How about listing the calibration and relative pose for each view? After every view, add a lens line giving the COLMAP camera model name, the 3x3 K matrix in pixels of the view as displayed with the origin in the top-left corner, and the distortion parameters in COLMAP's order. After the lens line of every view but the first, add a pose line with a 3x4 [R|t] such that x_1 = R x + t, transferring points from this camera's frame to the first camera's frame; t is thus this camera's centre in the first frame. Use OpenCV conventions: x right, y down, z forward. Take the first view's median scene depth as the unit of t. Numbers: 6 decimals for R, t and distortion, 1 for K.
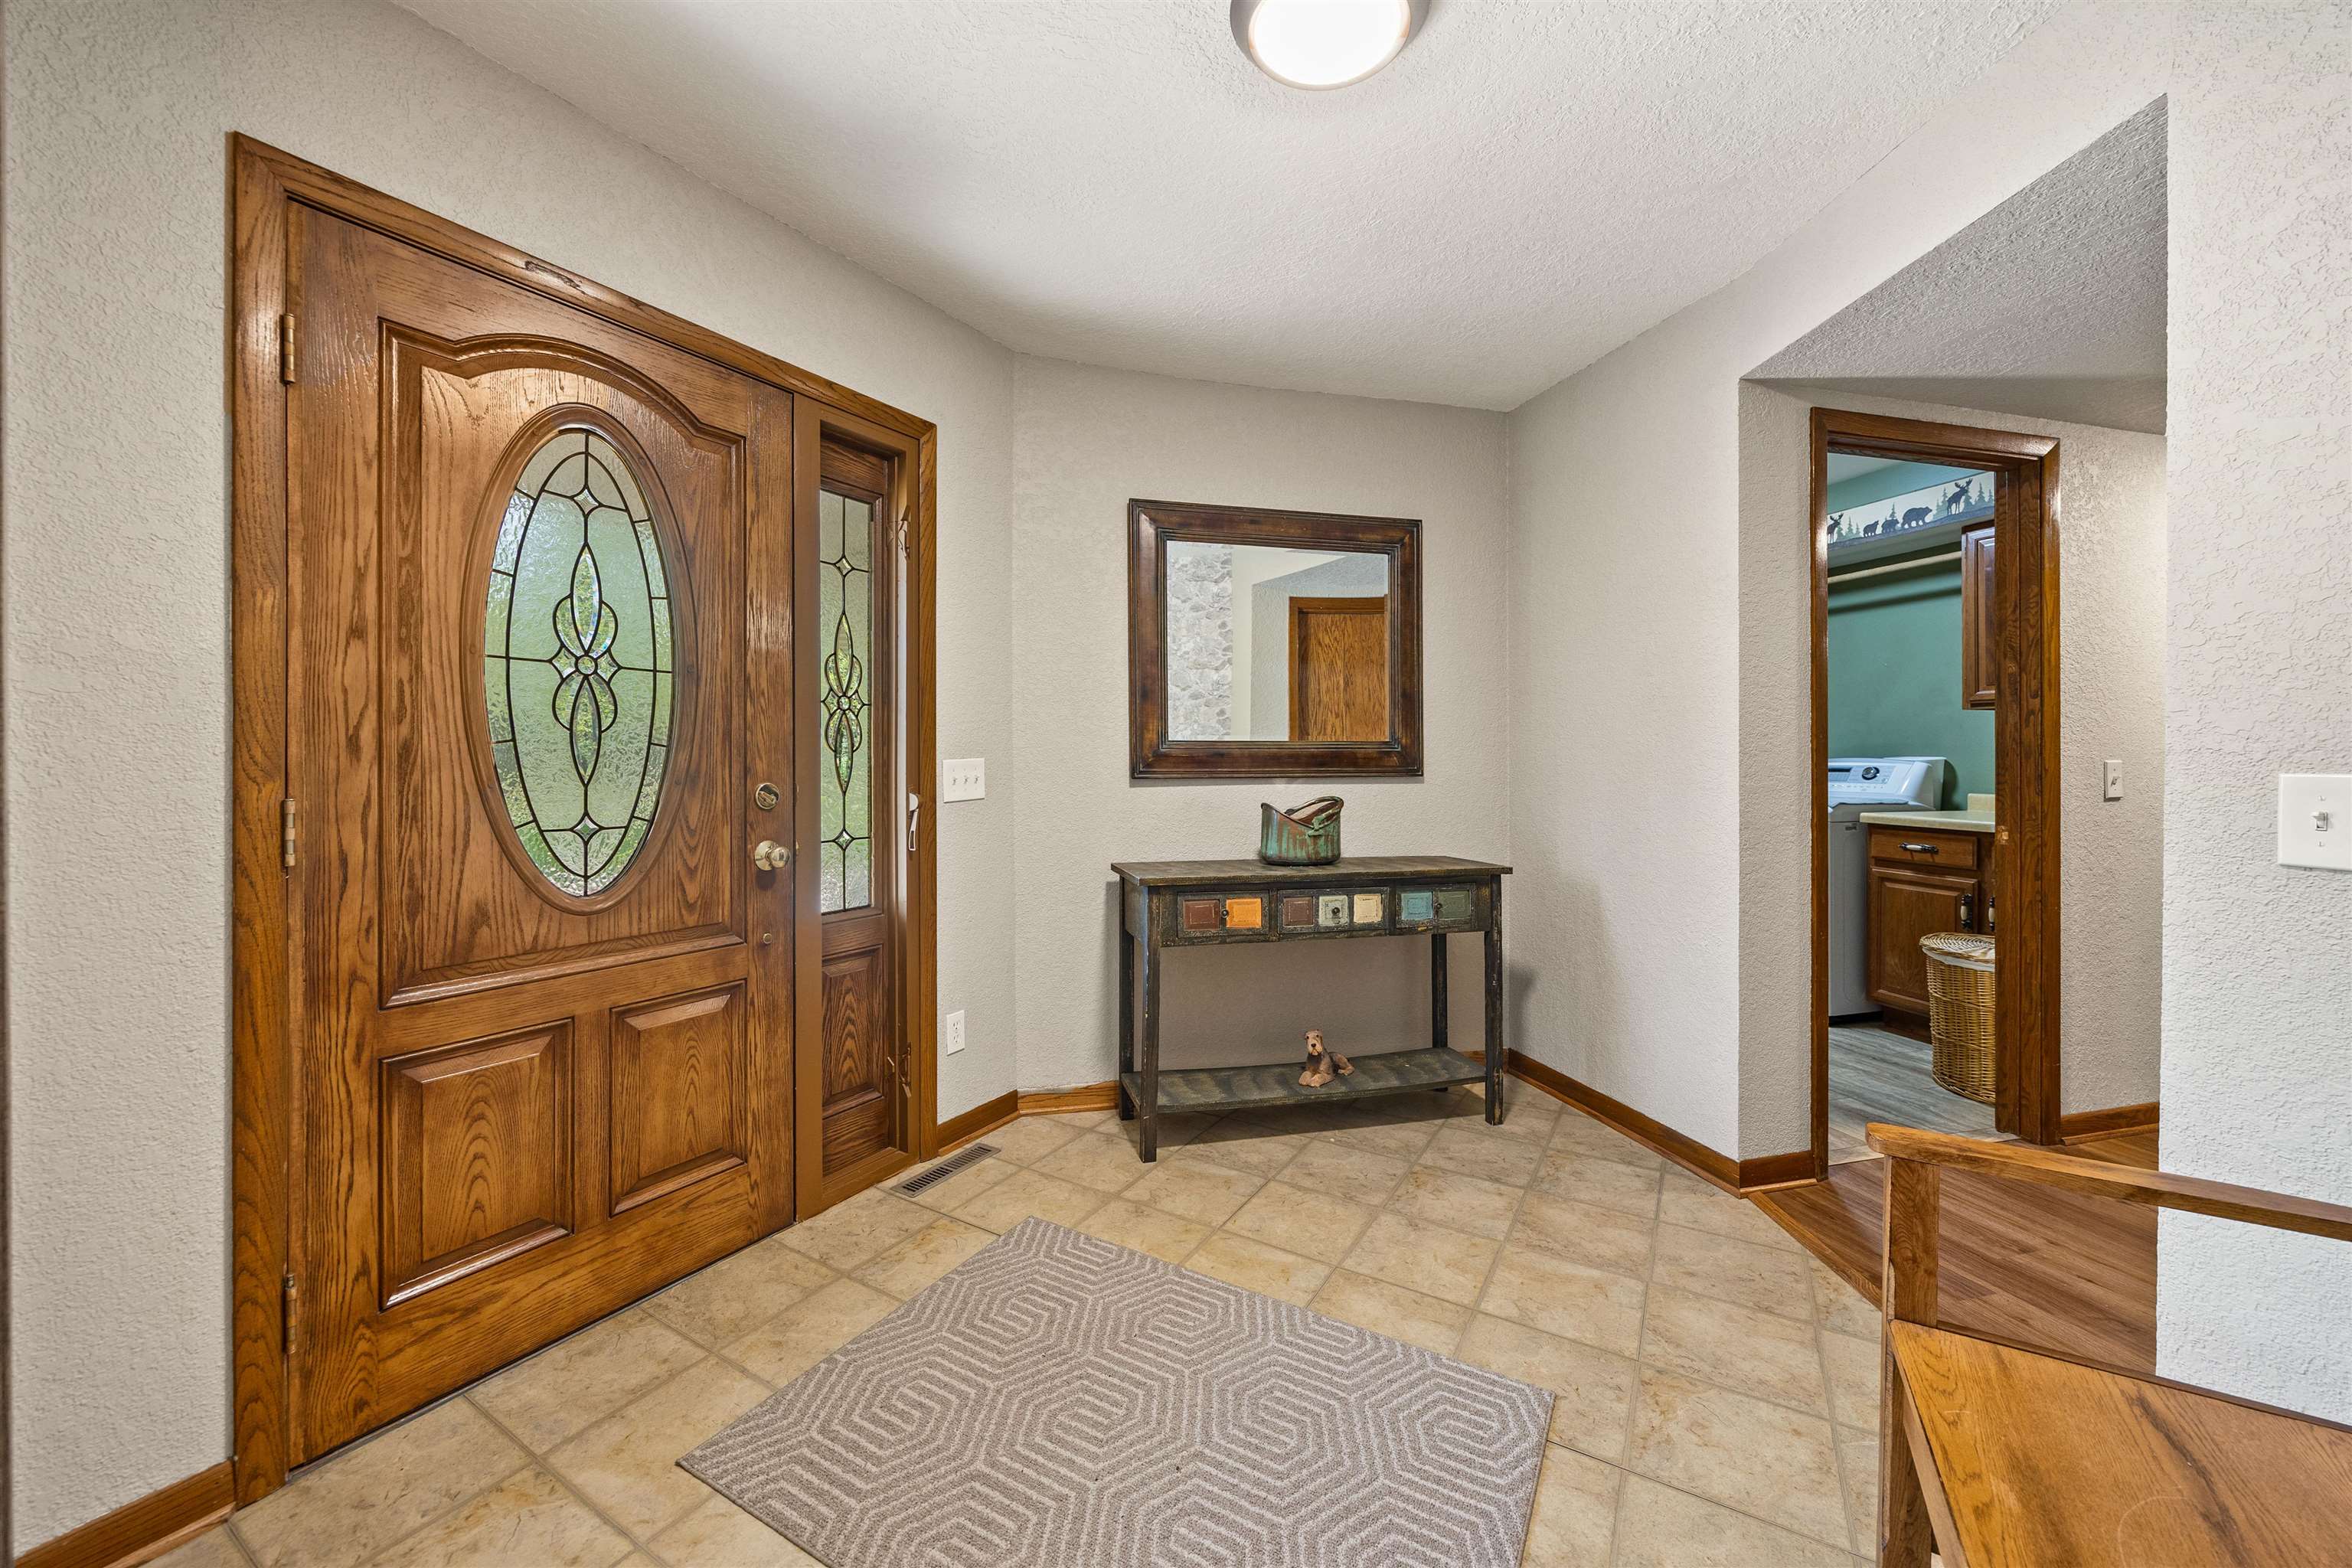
lens RADIAL K [[918.0, 0, 1162.8], [0, 918.0, 764.7], [0, 0, 1]] dist [0.003810, -0.000547]
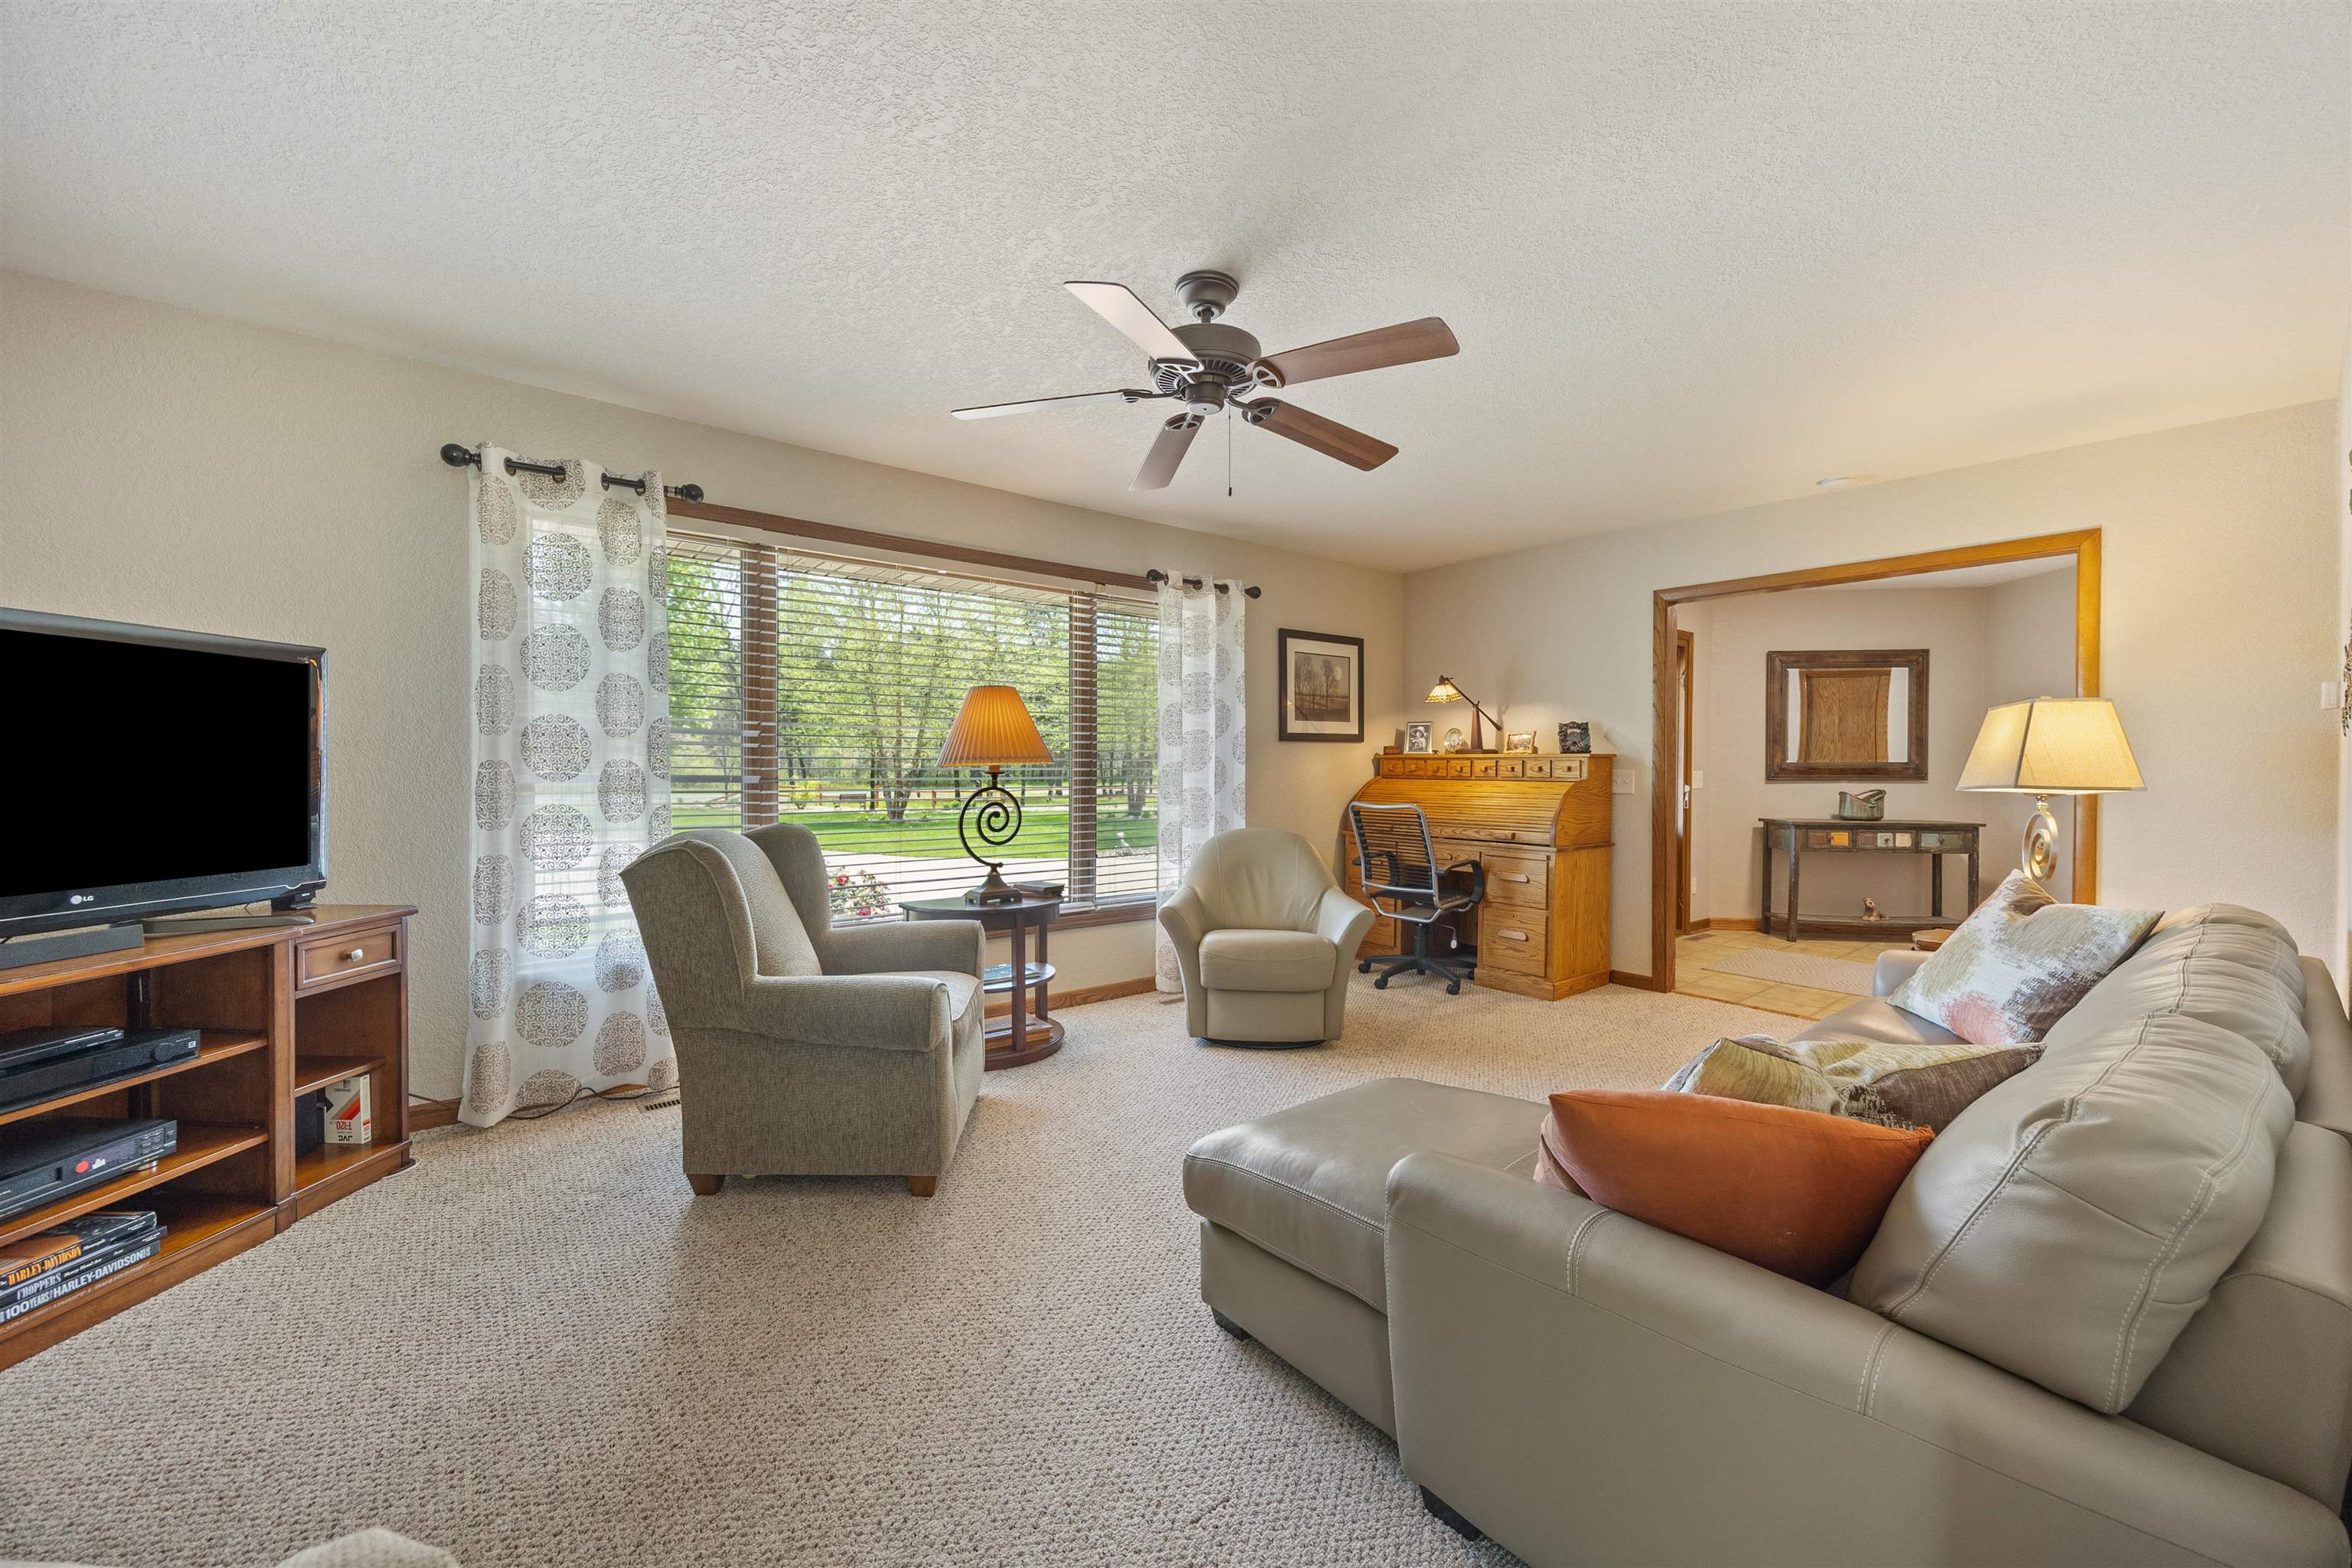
lens RADIAL K [[918.0, 0, 1158.7], [0, 918.0, 783.4], [0, 0, 1]] dist [0.003810, -0.000547]
pose [[0.941101, 0.003742, -0.338104, -0.669034], [-0.000963, 0.999964, 0.008387, 0.006383], [0.338123, -0.007567, 0.941071, -1.570827]]
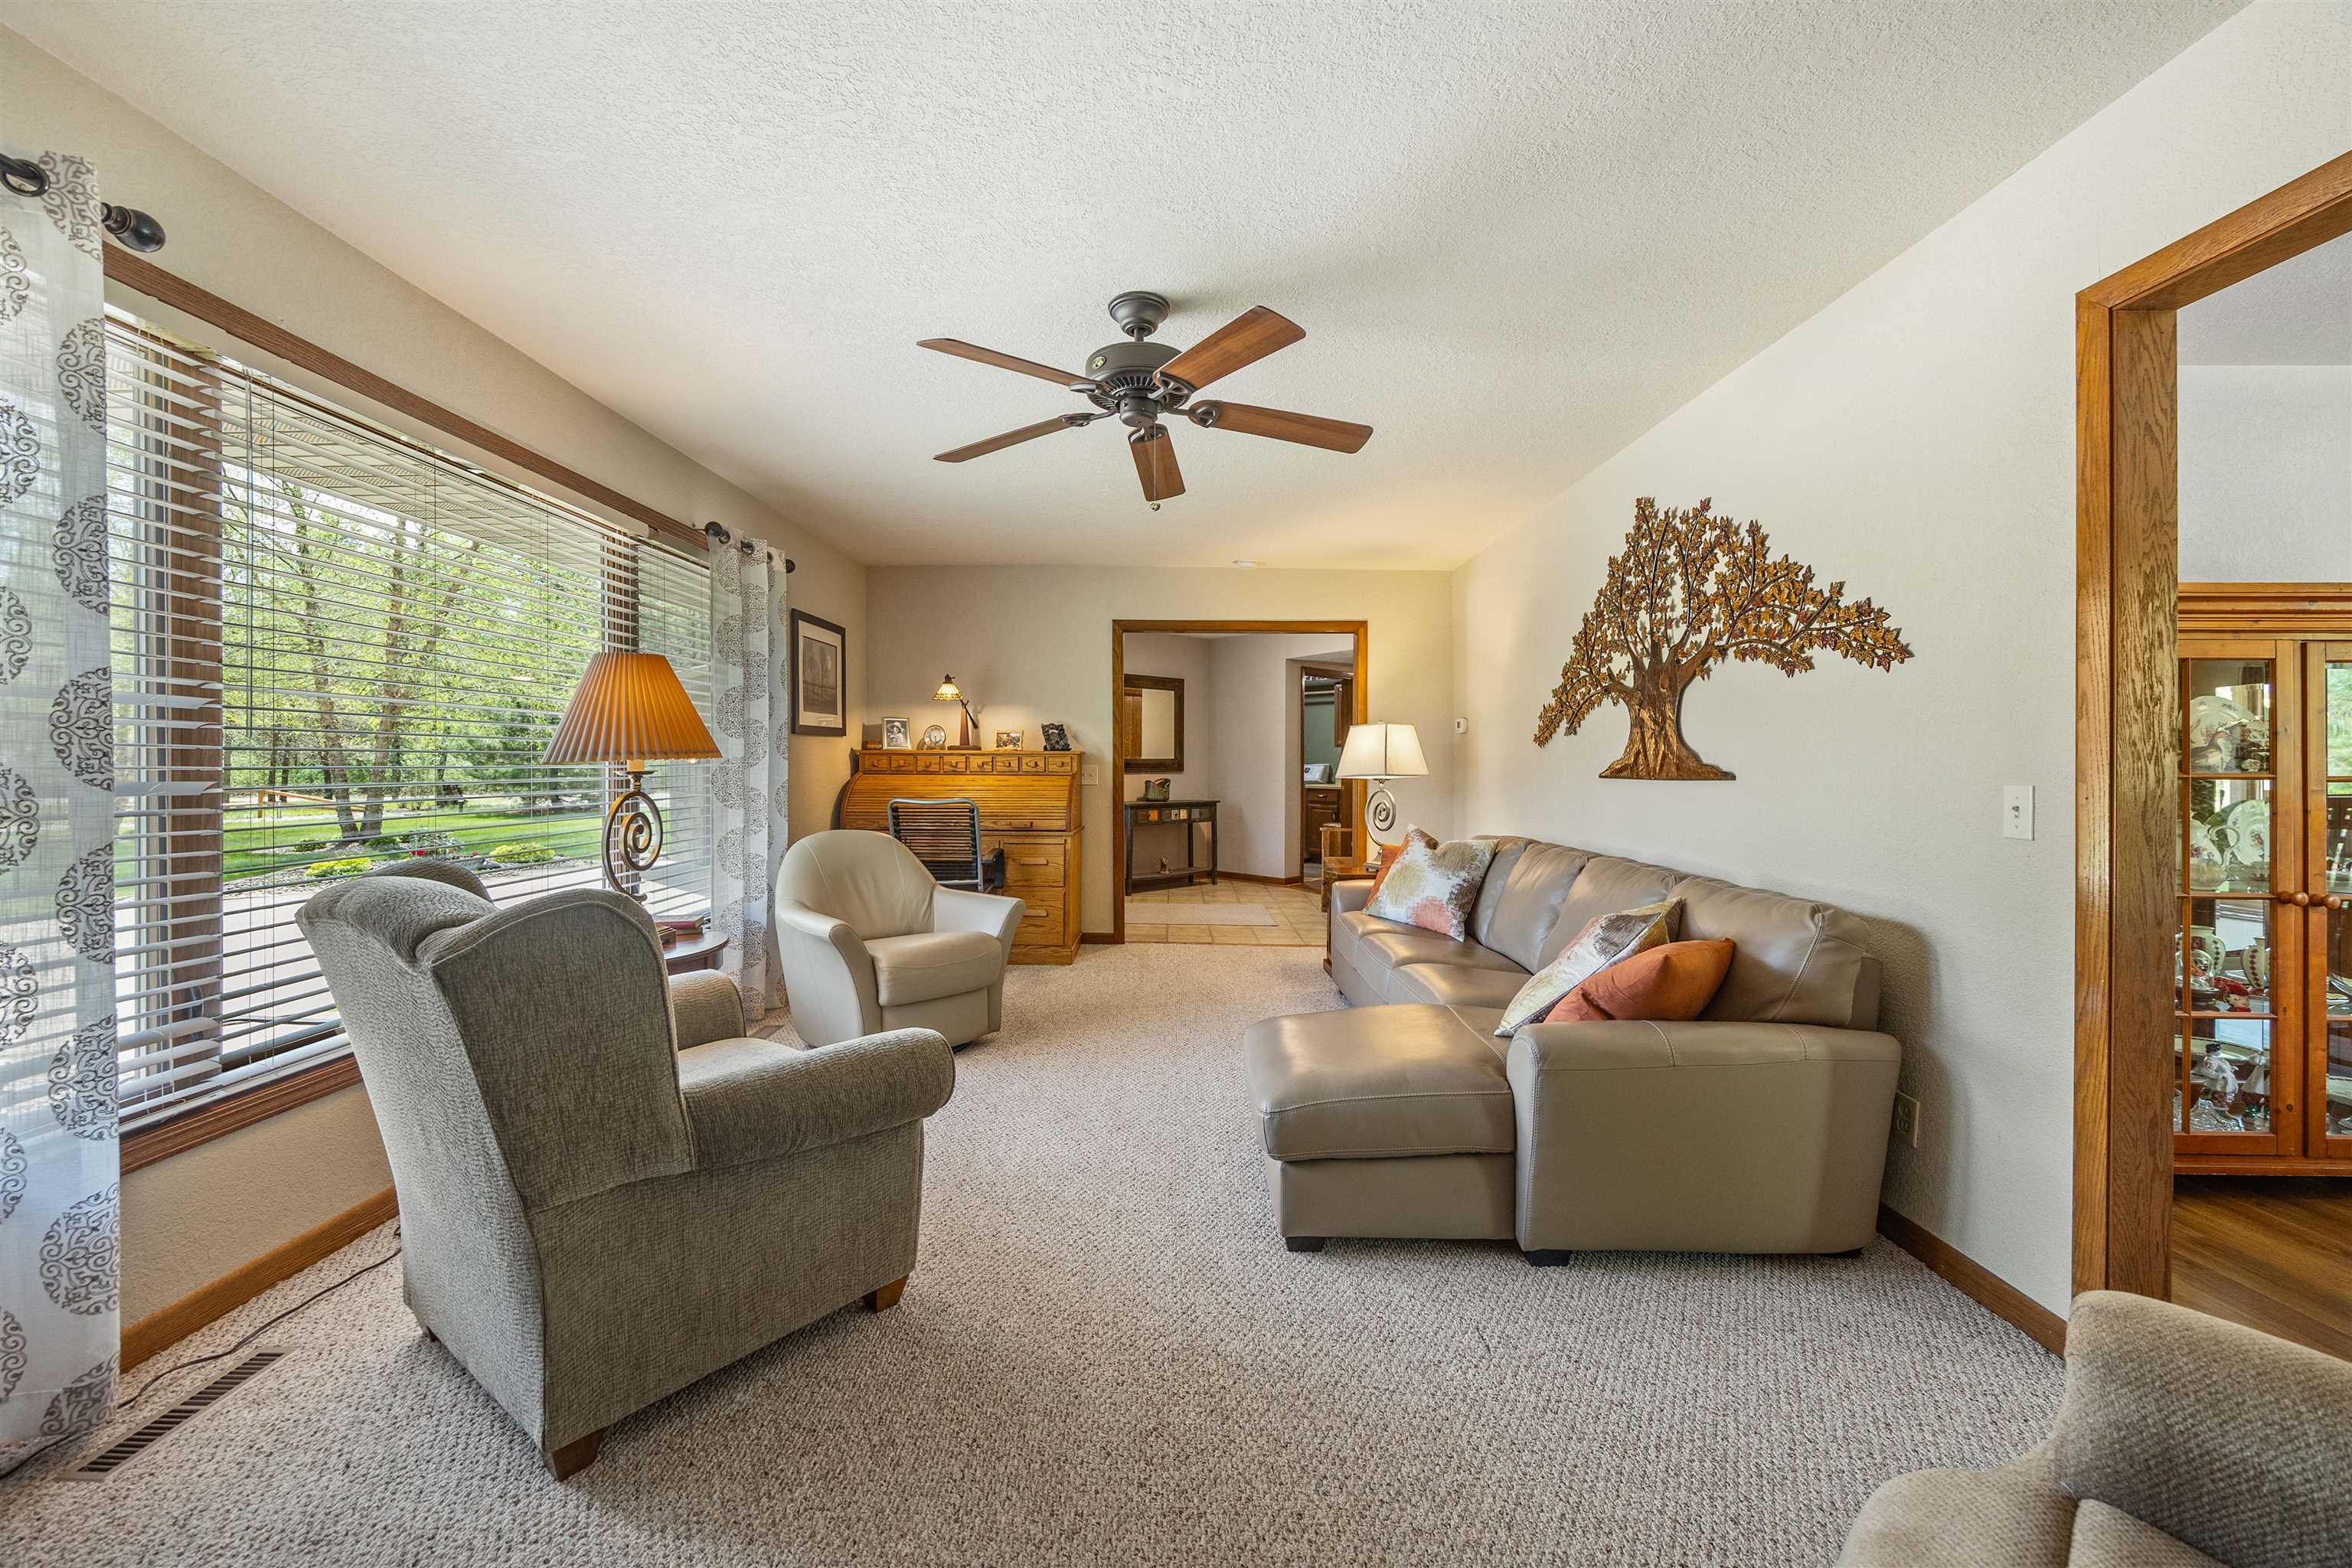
lens RADIAL K [[918.0, 0, 1193.8], [0, 918.0, 775.7], [0, 0, 1]] dist [0.003810, -0.000547]
pose [[0.848052, -0.010645, 0.529805, -1.306355], [0.006777, 0.999934, 0.009243, 0.001544], [-0.529869, -0.004248, 0.848069, -1.537108]]
